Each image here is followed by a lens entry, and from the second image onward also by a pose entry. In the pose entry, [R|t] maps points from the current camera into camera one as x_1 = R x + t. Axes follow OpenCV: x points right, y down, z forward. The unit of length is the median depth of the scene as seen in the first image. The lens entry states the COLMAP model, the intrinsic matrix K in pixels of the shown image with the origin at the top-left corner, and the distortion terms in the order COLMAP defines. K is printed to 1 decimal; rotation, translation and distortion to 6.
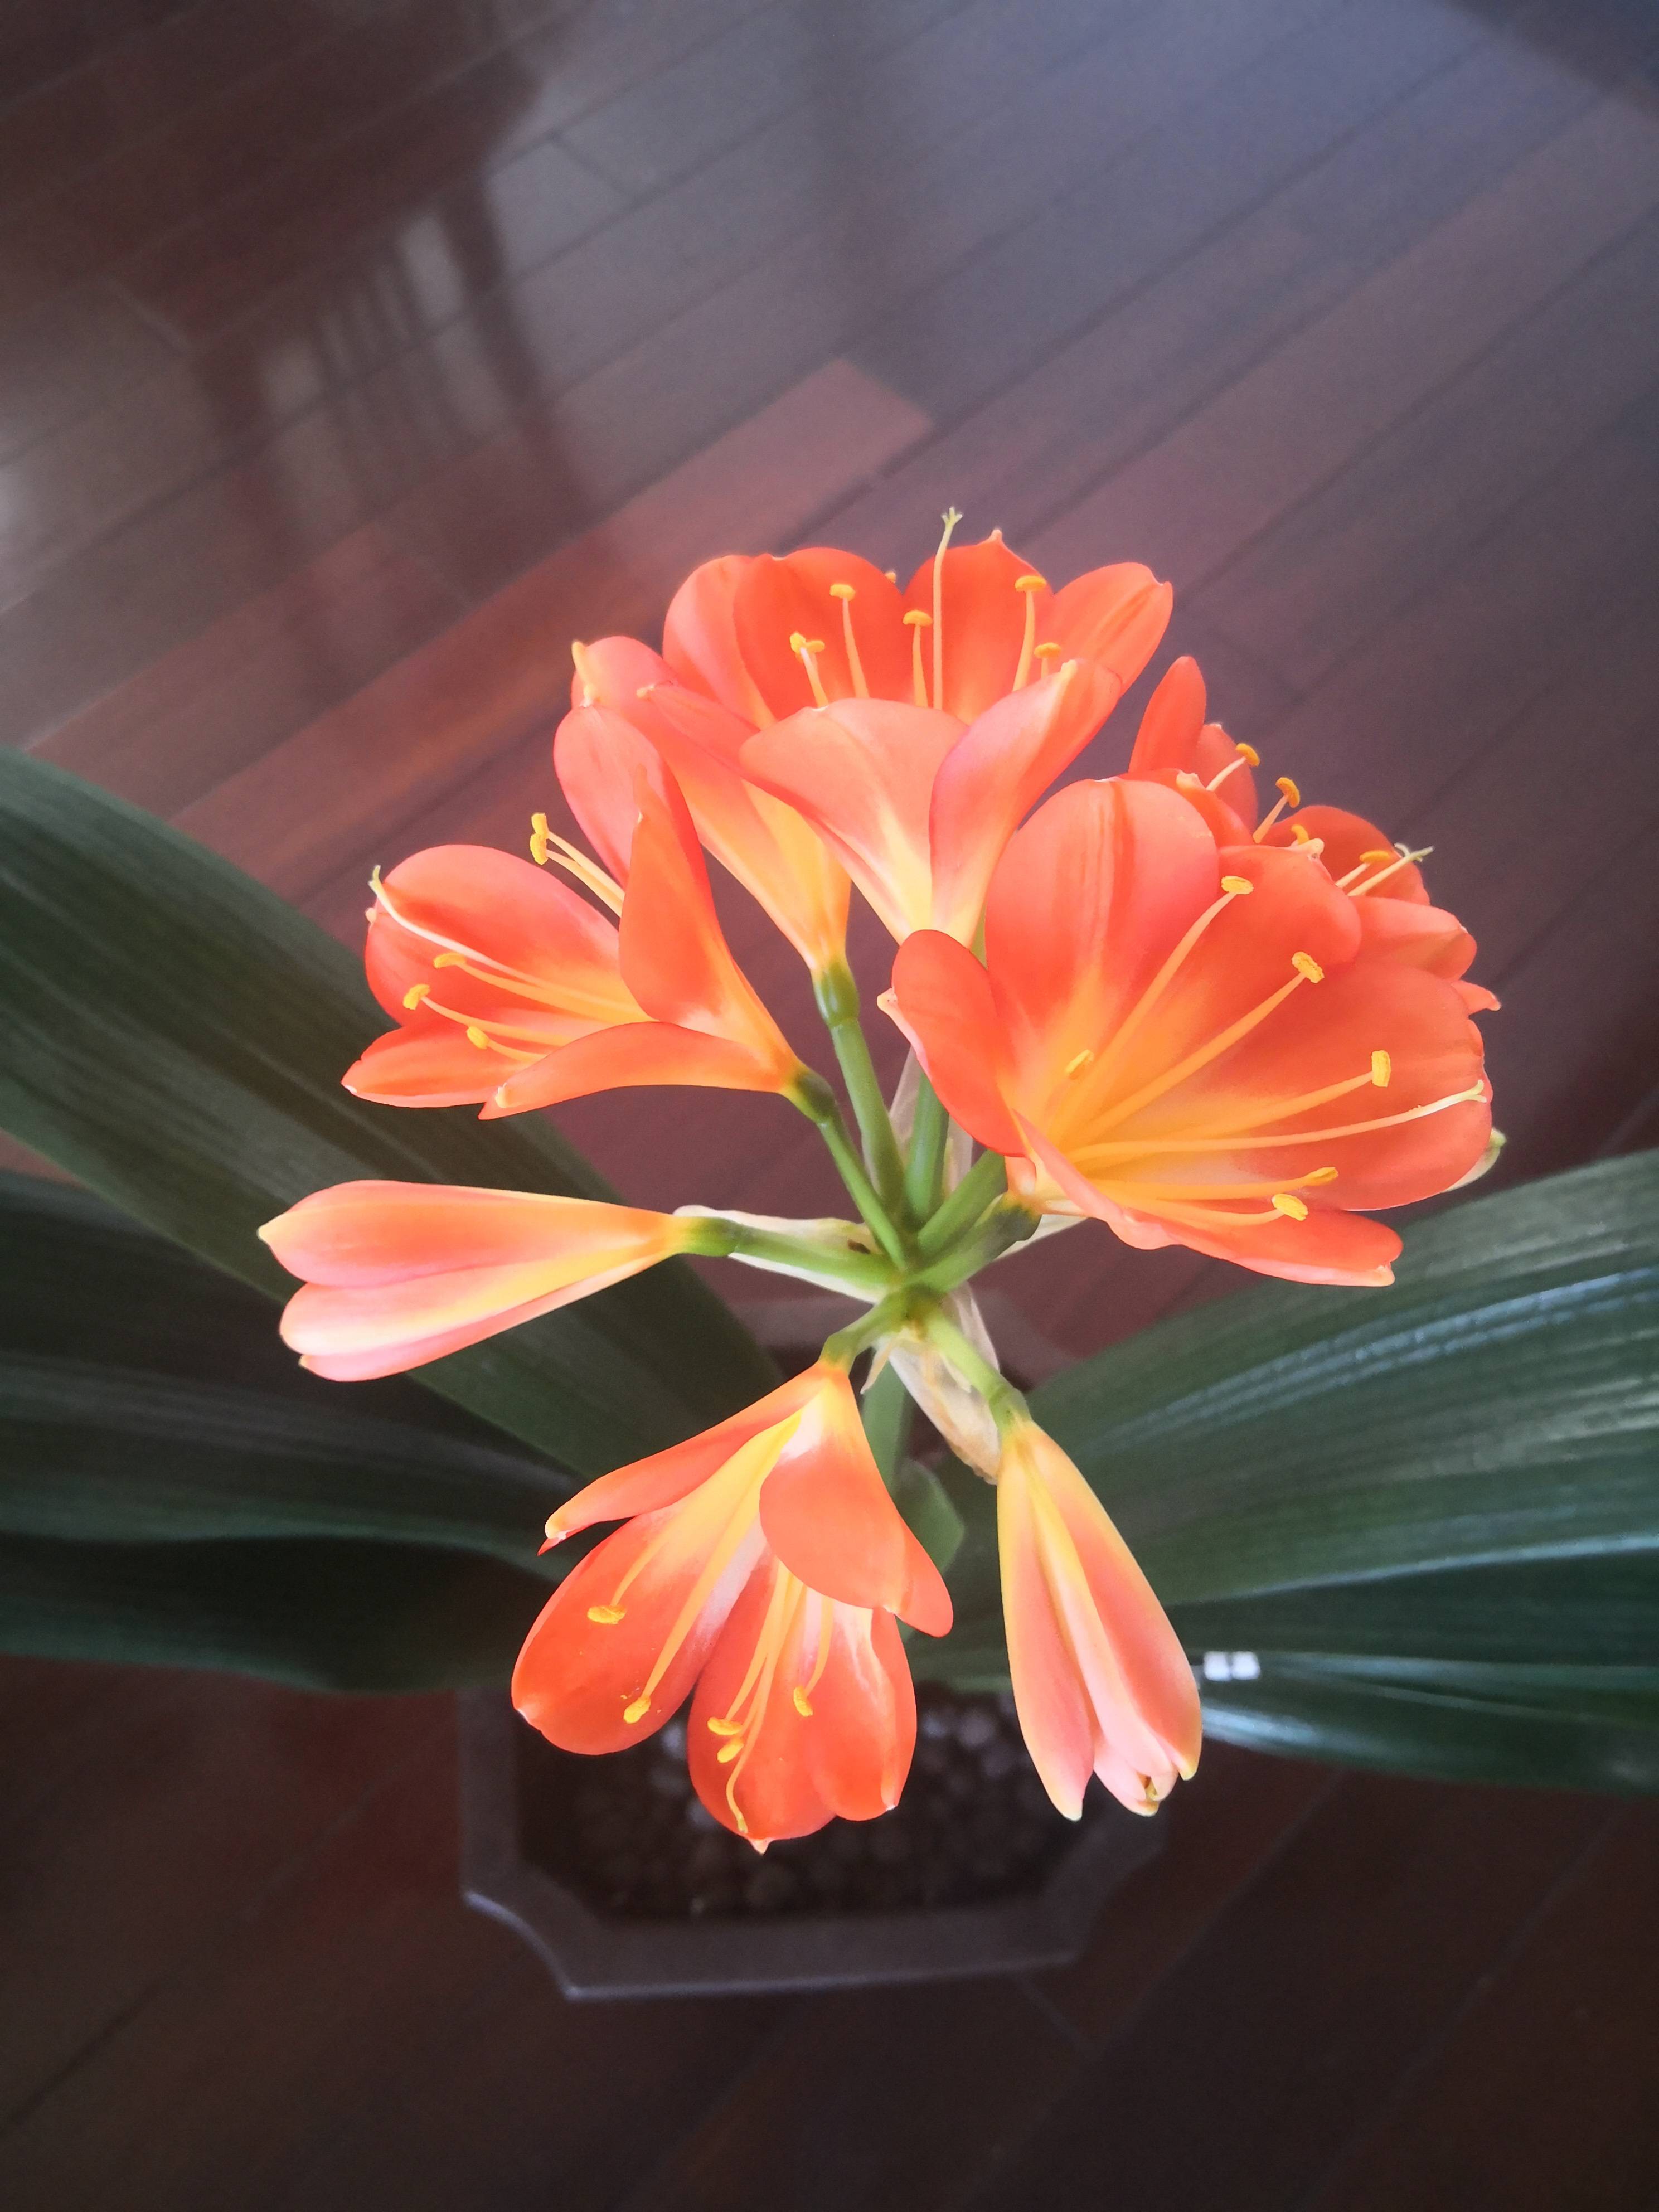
lens RADIAL K [[1825.0, 0, 828.1], [0, 1825.0, 1163.5], [0, 0, 1]] dist [0.084801, -0.258056]
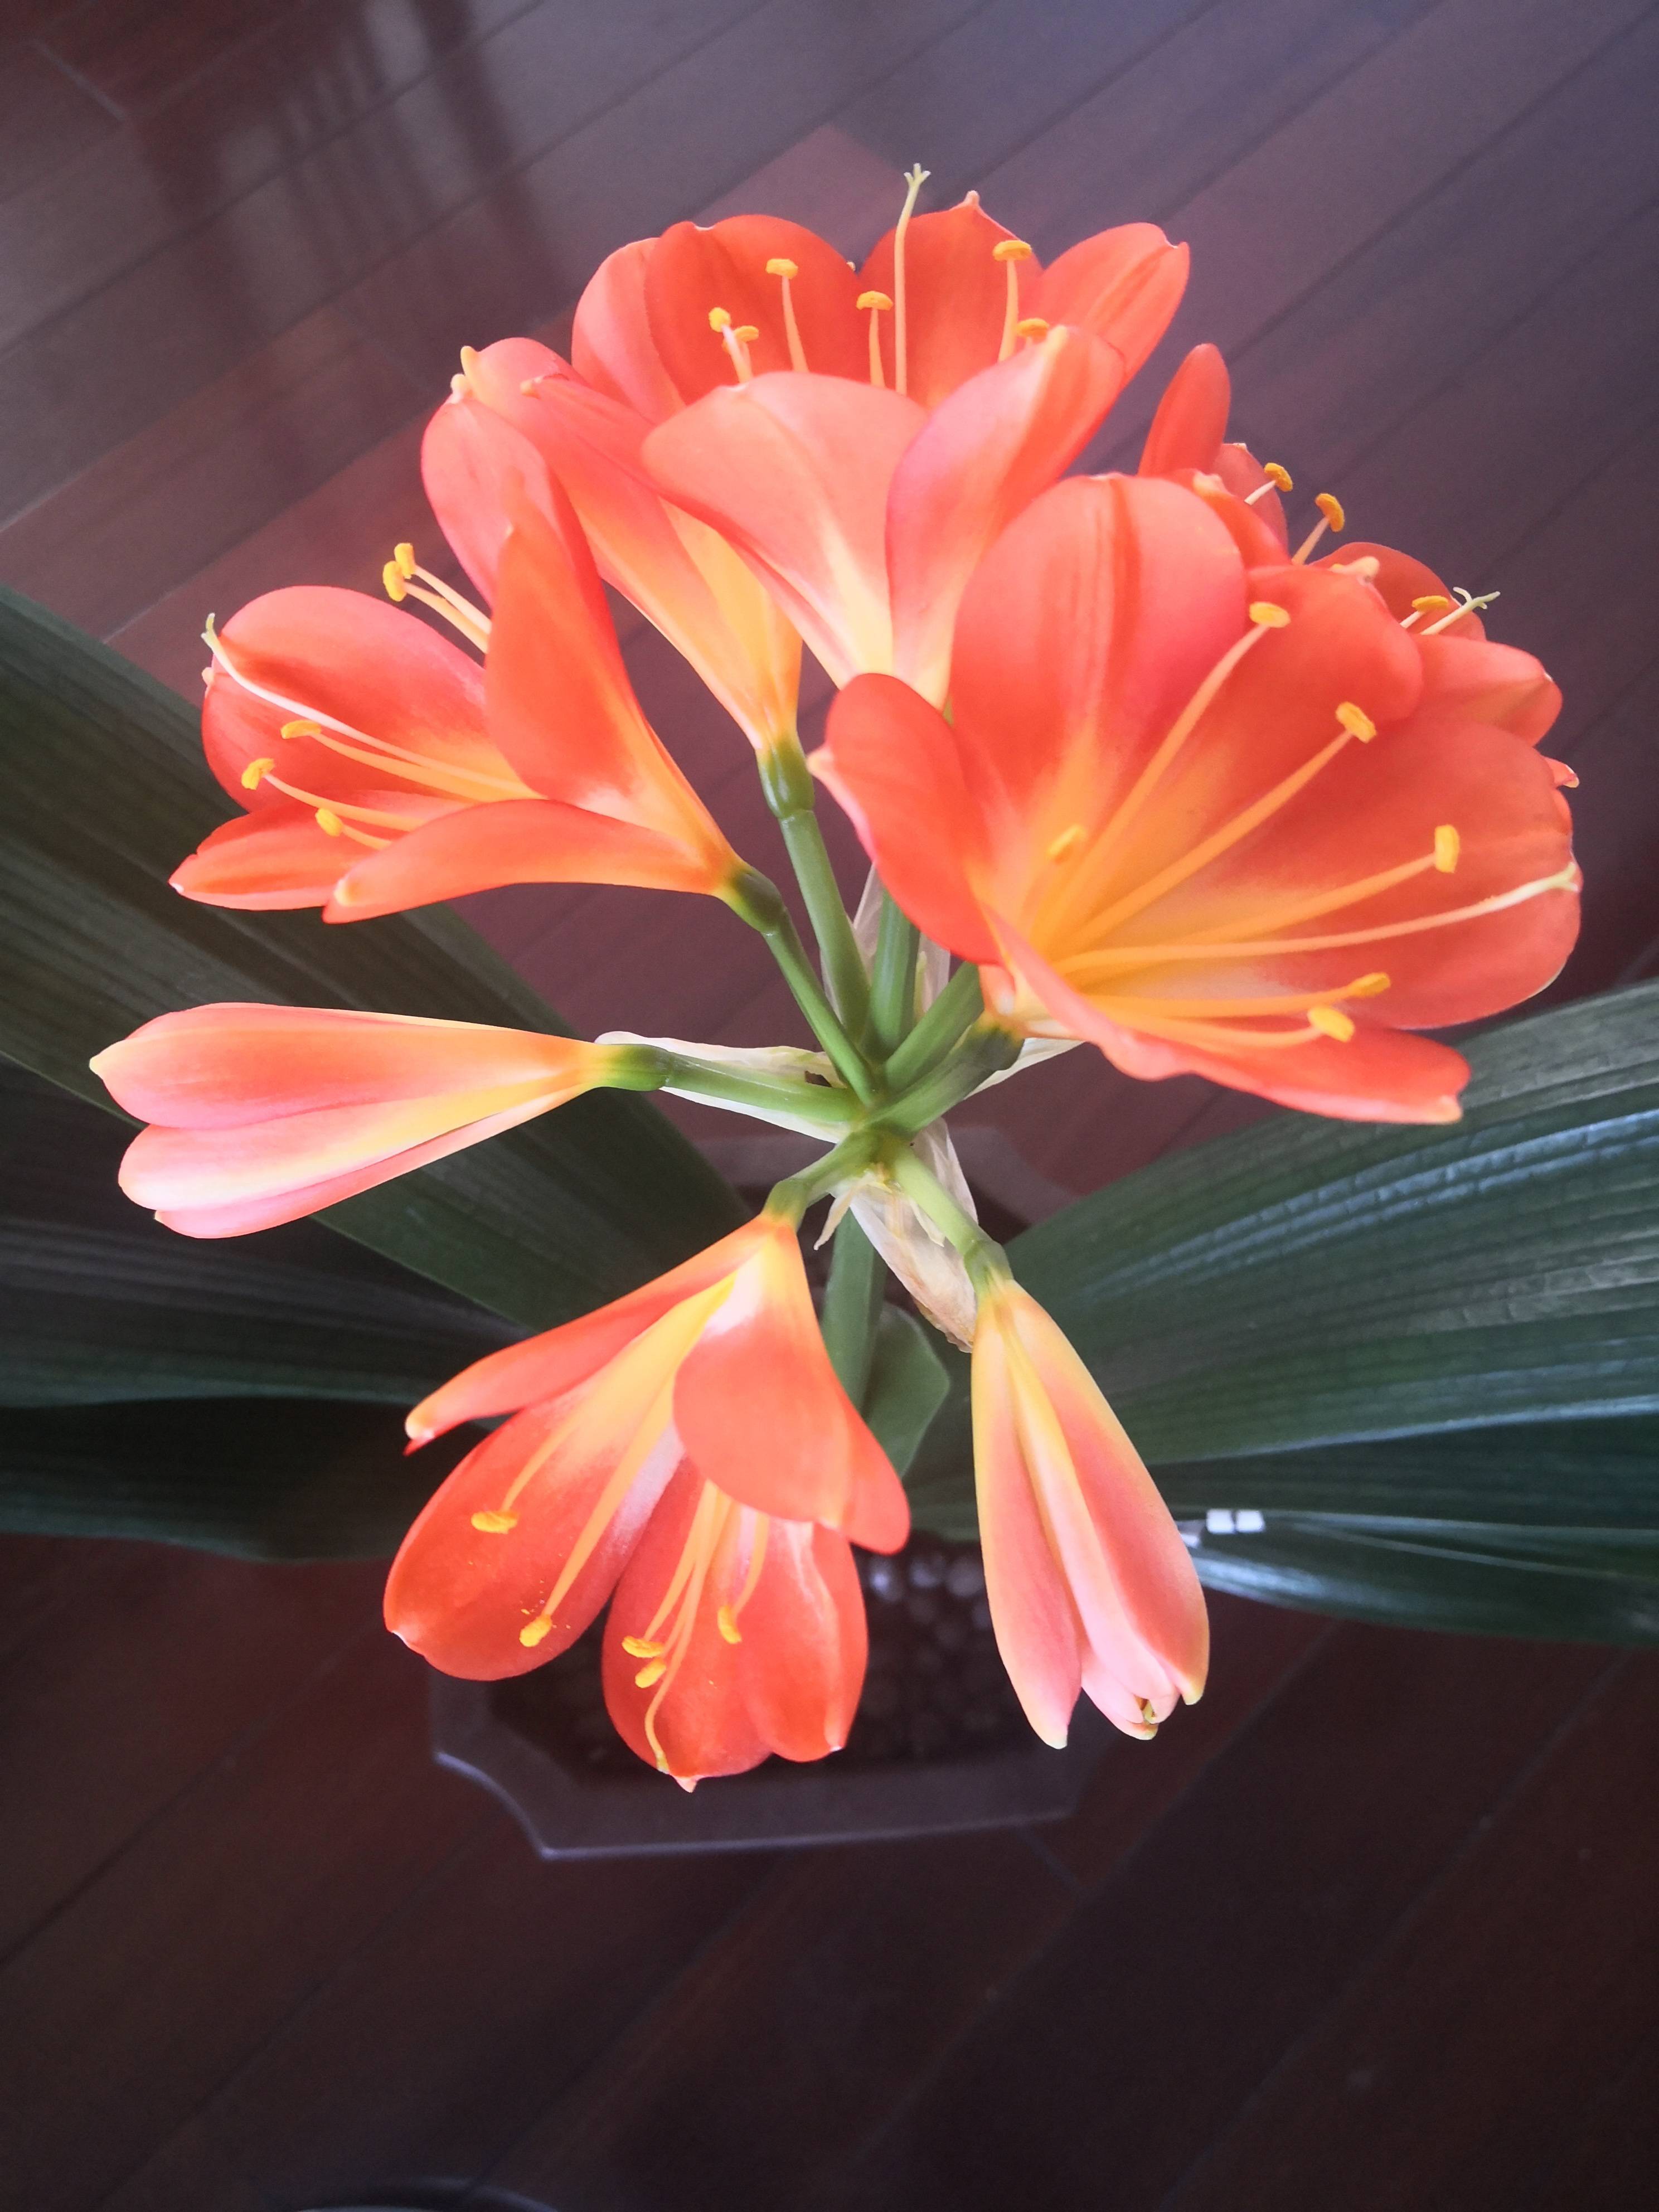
lens RADIAL K [[1825.0, 0, 828.1], [0, 1825.0, 1163.5], [0, 0, 1]] dist [0.084801, -0.258056]
pose [[0.999980, -0.005910, -0.002022, 0.028238], [0.006070, 0.995839, 0.090927, 0.008456], [0.001476, -0.090937, 0.995856, 0.161524]]
